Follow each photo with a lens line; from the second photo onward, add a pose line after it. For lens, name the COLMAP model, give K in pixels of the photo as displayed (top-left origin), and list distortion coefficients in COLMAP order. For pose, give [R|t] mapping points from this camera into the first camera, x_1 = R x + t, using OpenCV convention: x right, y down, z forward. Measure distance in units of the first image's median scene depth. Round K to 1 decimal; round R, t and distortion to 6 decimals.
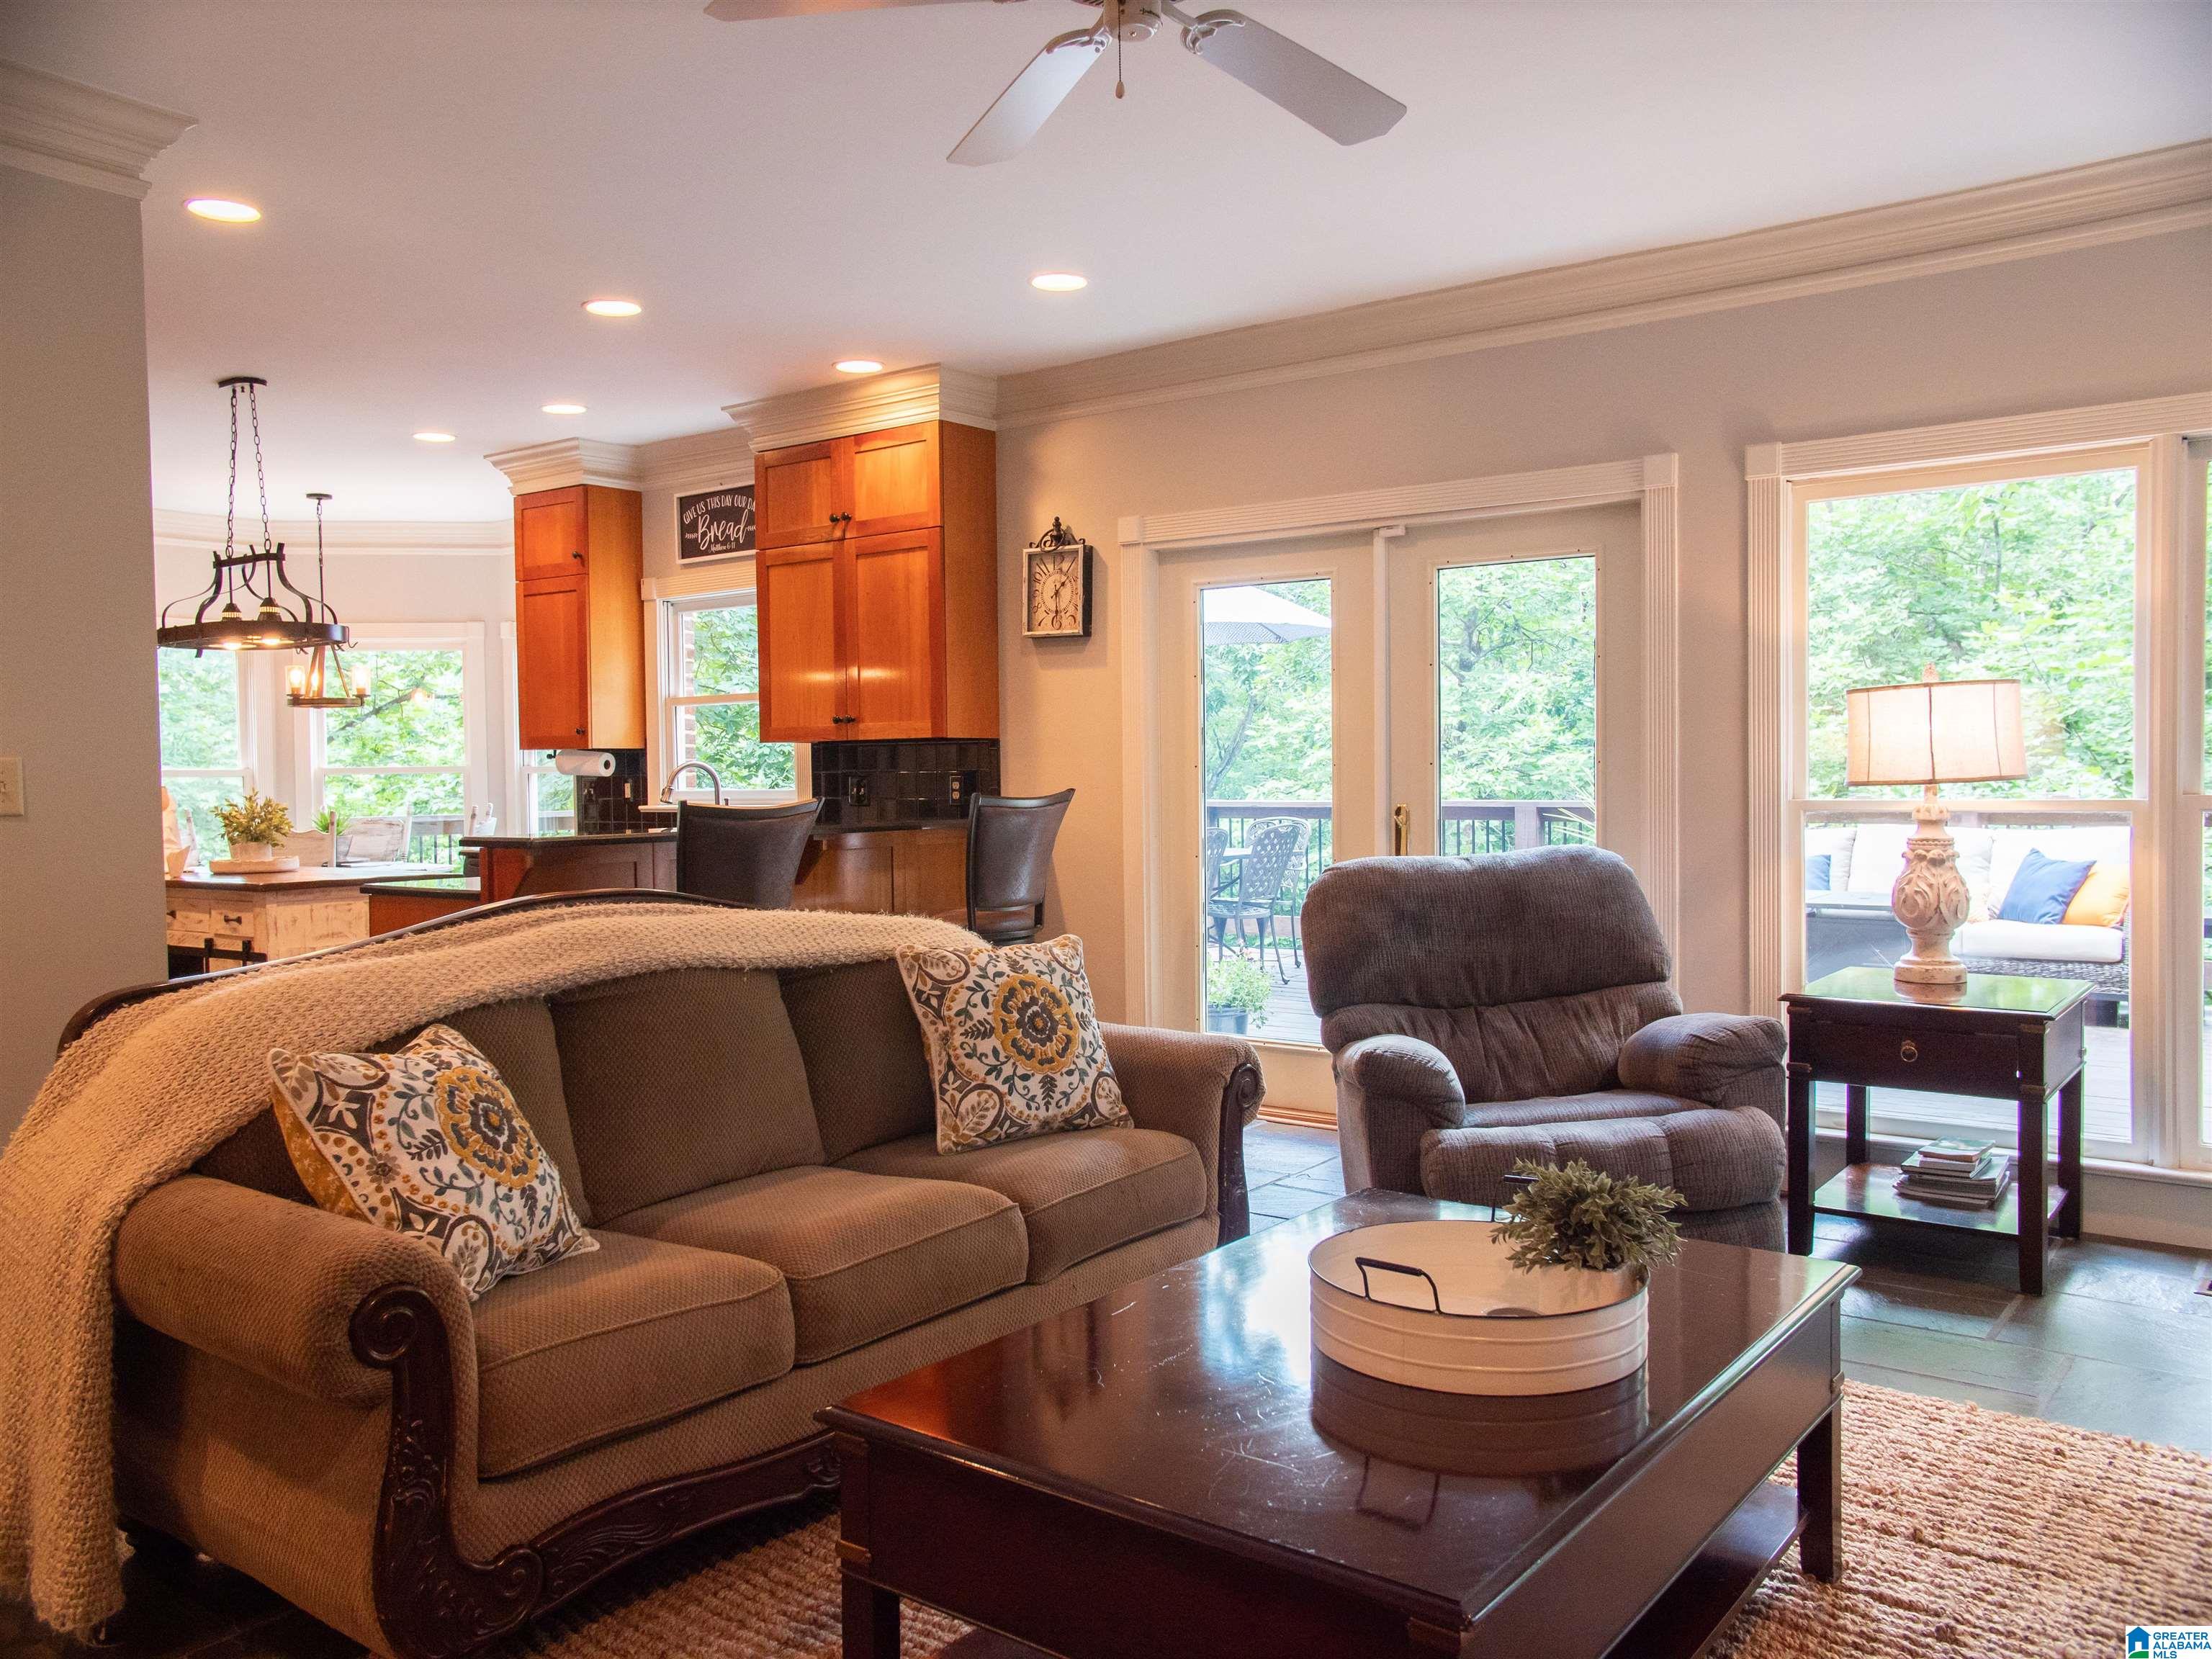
lens RADIAL K [[1731.7, 0, 1100.0], [0, 1731.7, 829.5], [0, 0, 1]] dist [-0.034525, 0.079910]
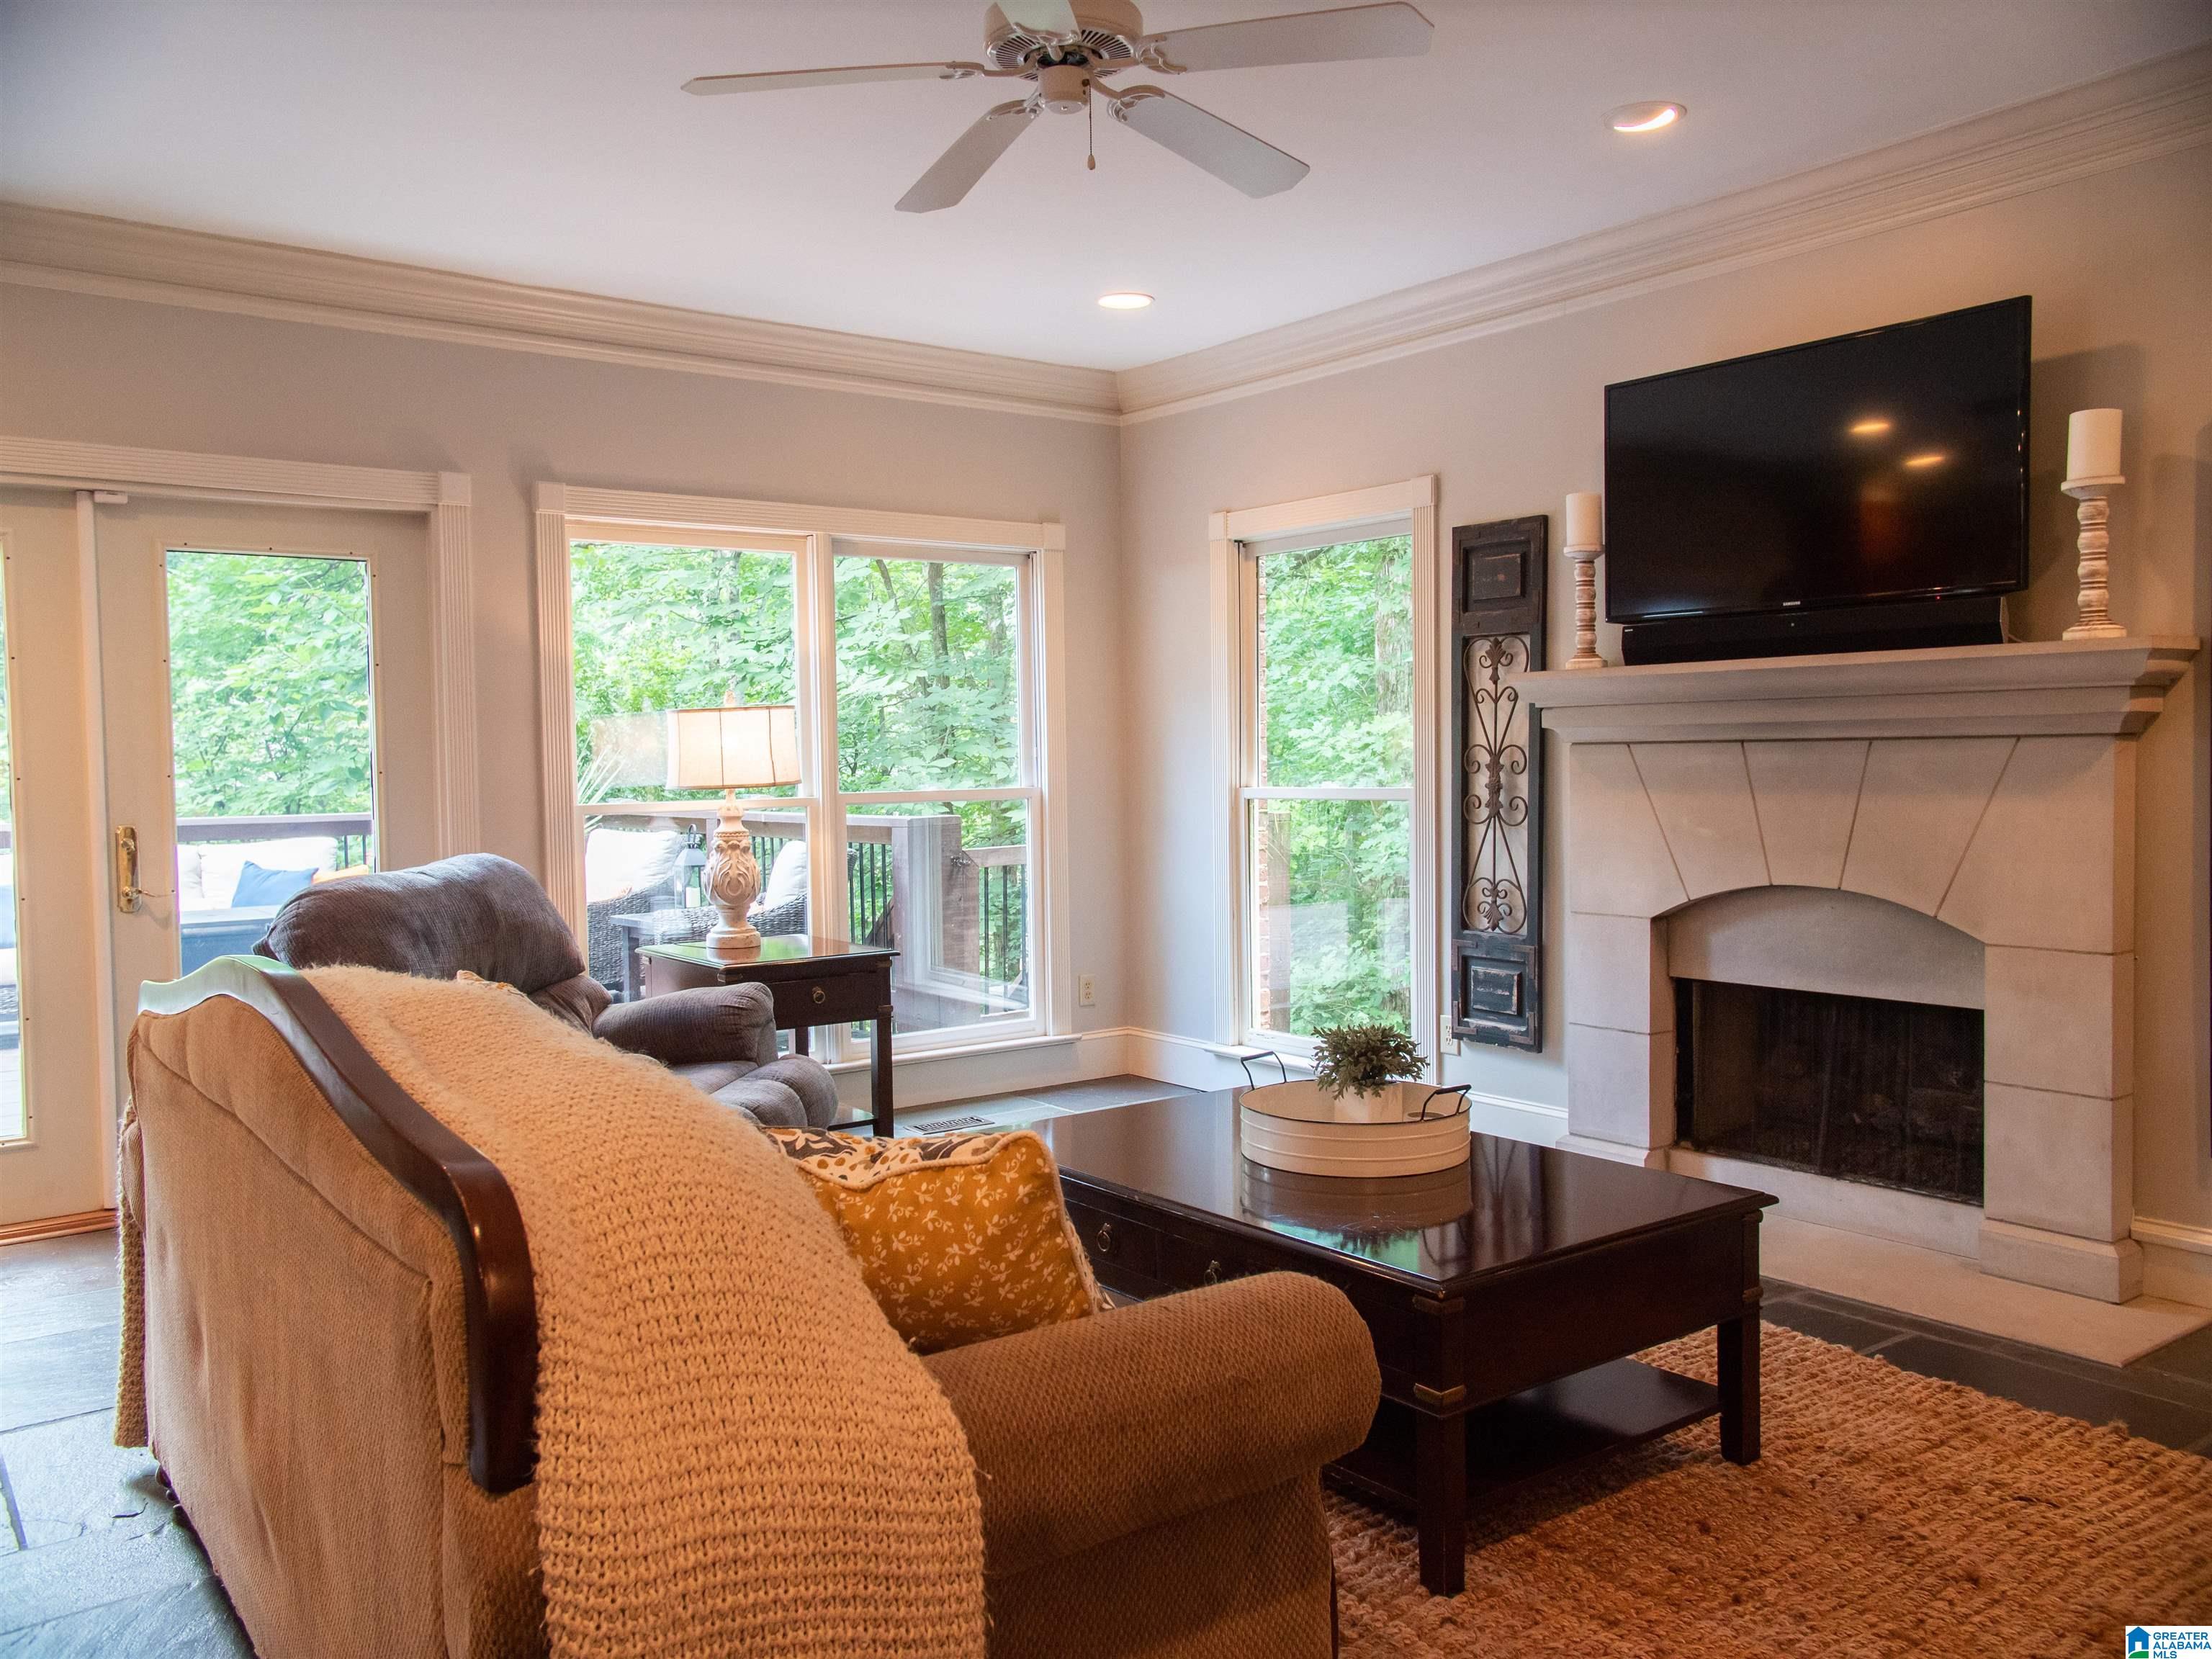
lens RADIAL K [[1731.7, 0, 1100.0], [0, 1731.7, 829.5], [0, 0, 1]] dist [-0.034525, 0.079910]
pose [[0.269966, -0.032198, 0.962331, -0.563814], [0.045861, 0.998736, 0.020551, -0.009262], [-0.961777, 0.038585, 0.271102, 0.360958]]
